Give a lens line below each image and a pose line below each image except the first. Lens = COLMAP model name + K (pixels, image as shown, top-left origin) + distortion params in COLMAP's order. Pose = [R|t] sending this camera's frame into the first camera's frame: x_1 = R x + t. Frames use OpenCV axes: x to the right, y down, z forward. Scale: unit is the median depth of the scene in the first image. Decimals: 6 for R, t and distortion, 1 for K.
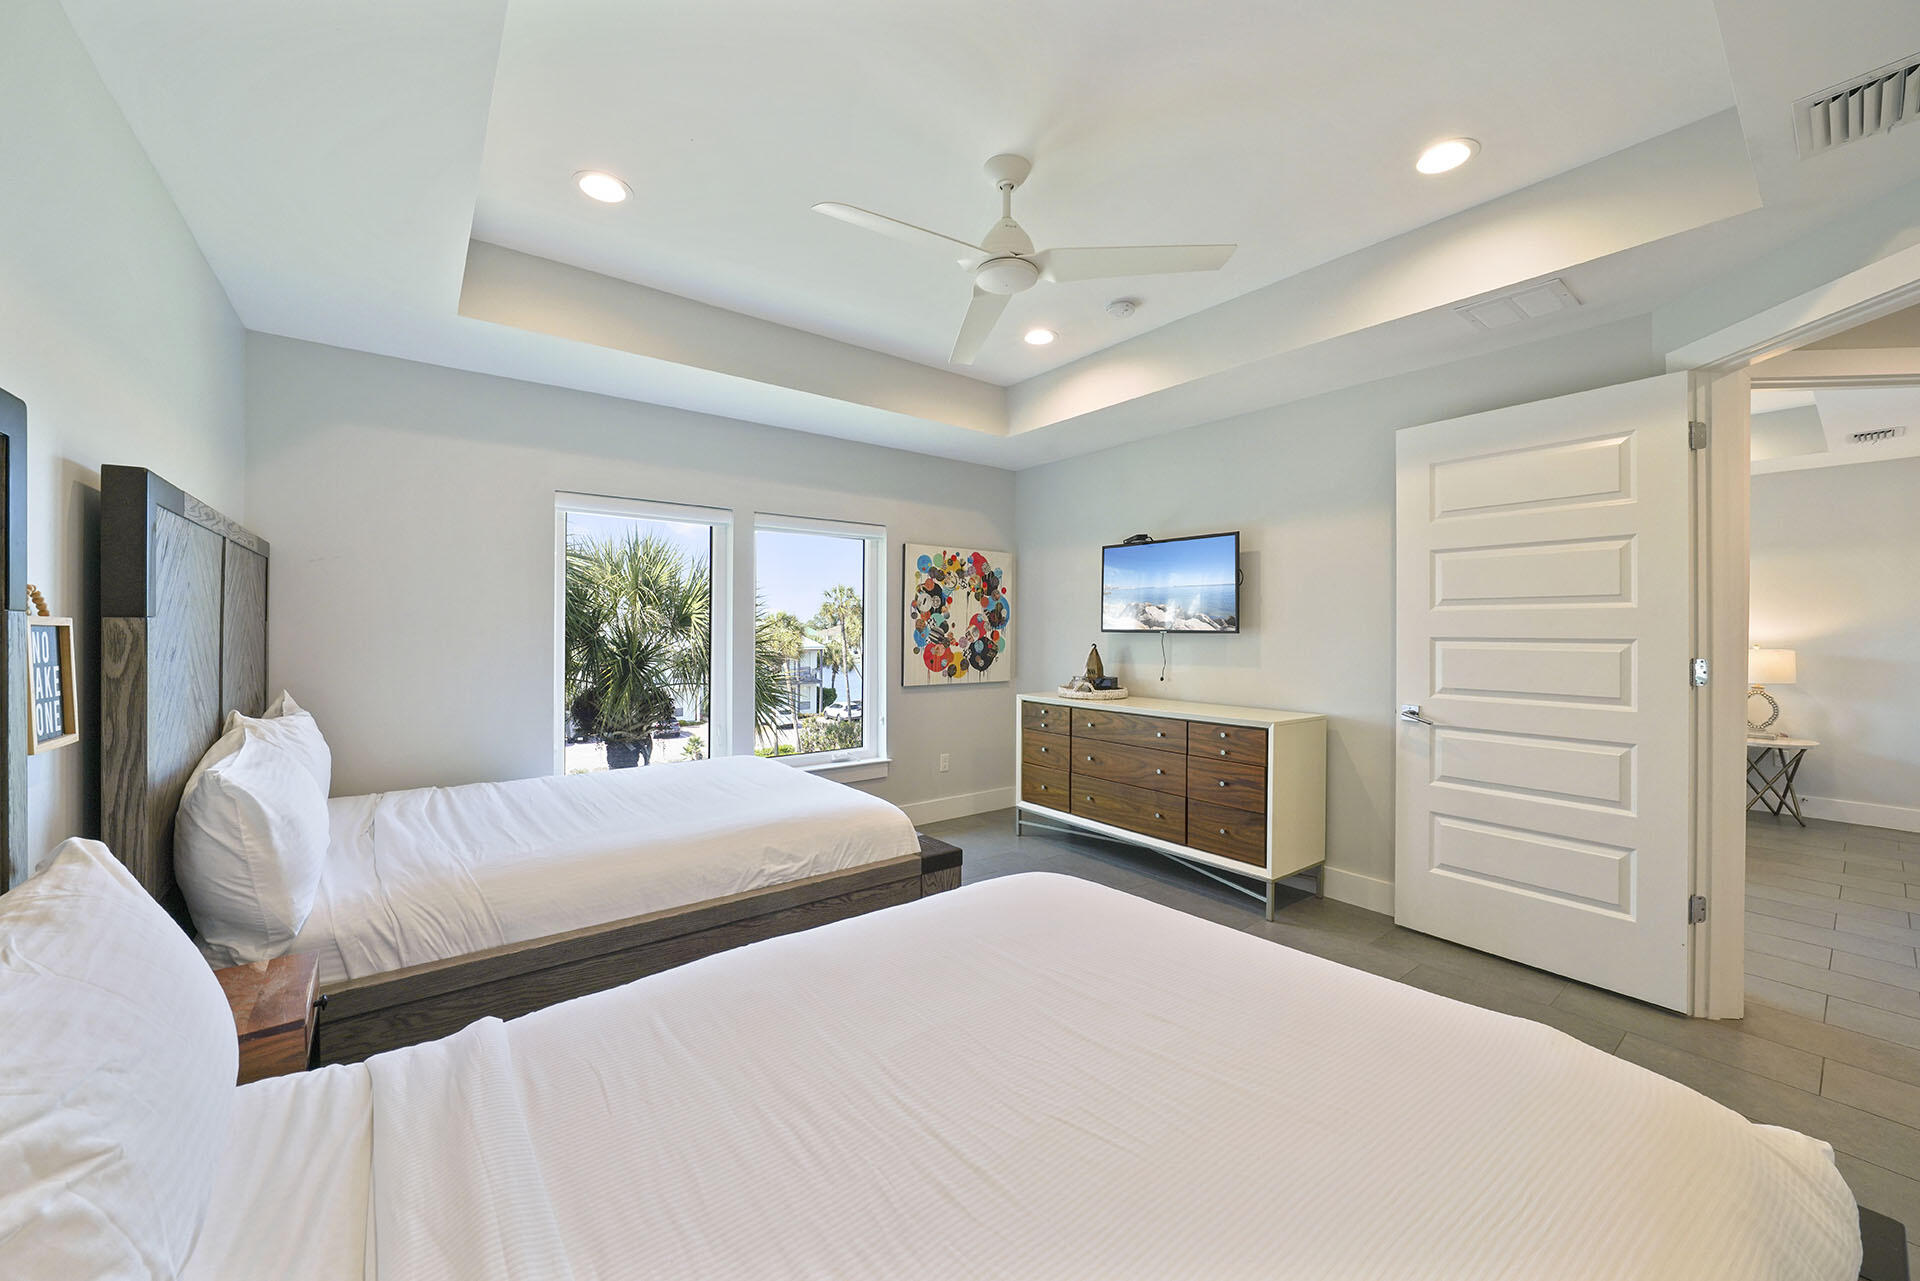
lens RADIAL K [[698.3, 0, 975.6], [0, 698.3, 633.3], [0, 0, 1]] dist [-0.022094, 0.000147]
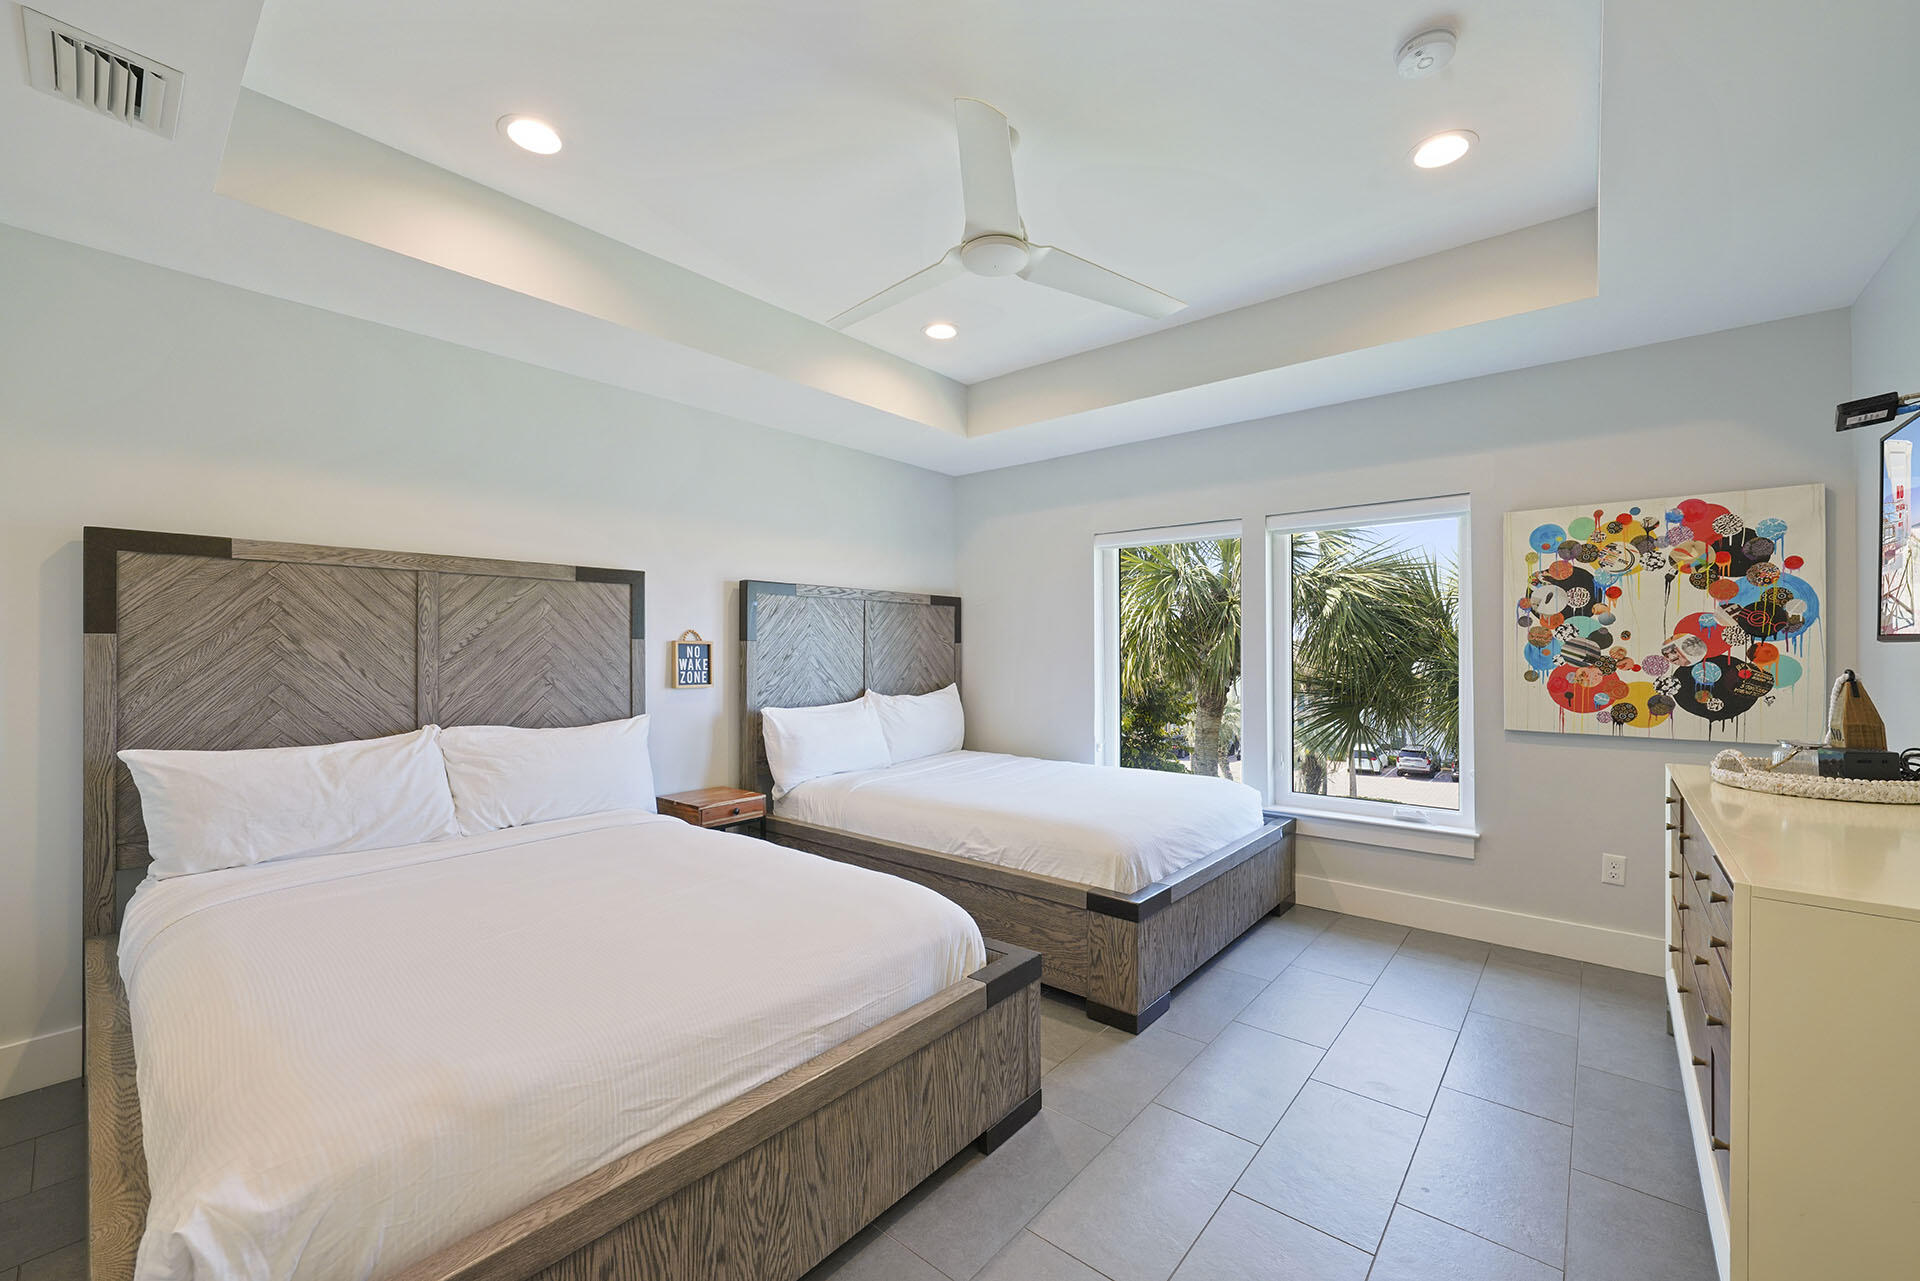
lens RADIAL K [[749.5, 0, 955.3], [0, 749.5, 648.5], [0, 0, 1]] dist [-0.011154, 0.000771]
pose [[0.222649, -0.007074, -0.974873, 0.447548], [-0.003844, 0.999960, -0.008134, 0.006740], [0.974891, 0.005558, 0.222613, 0.323590]]
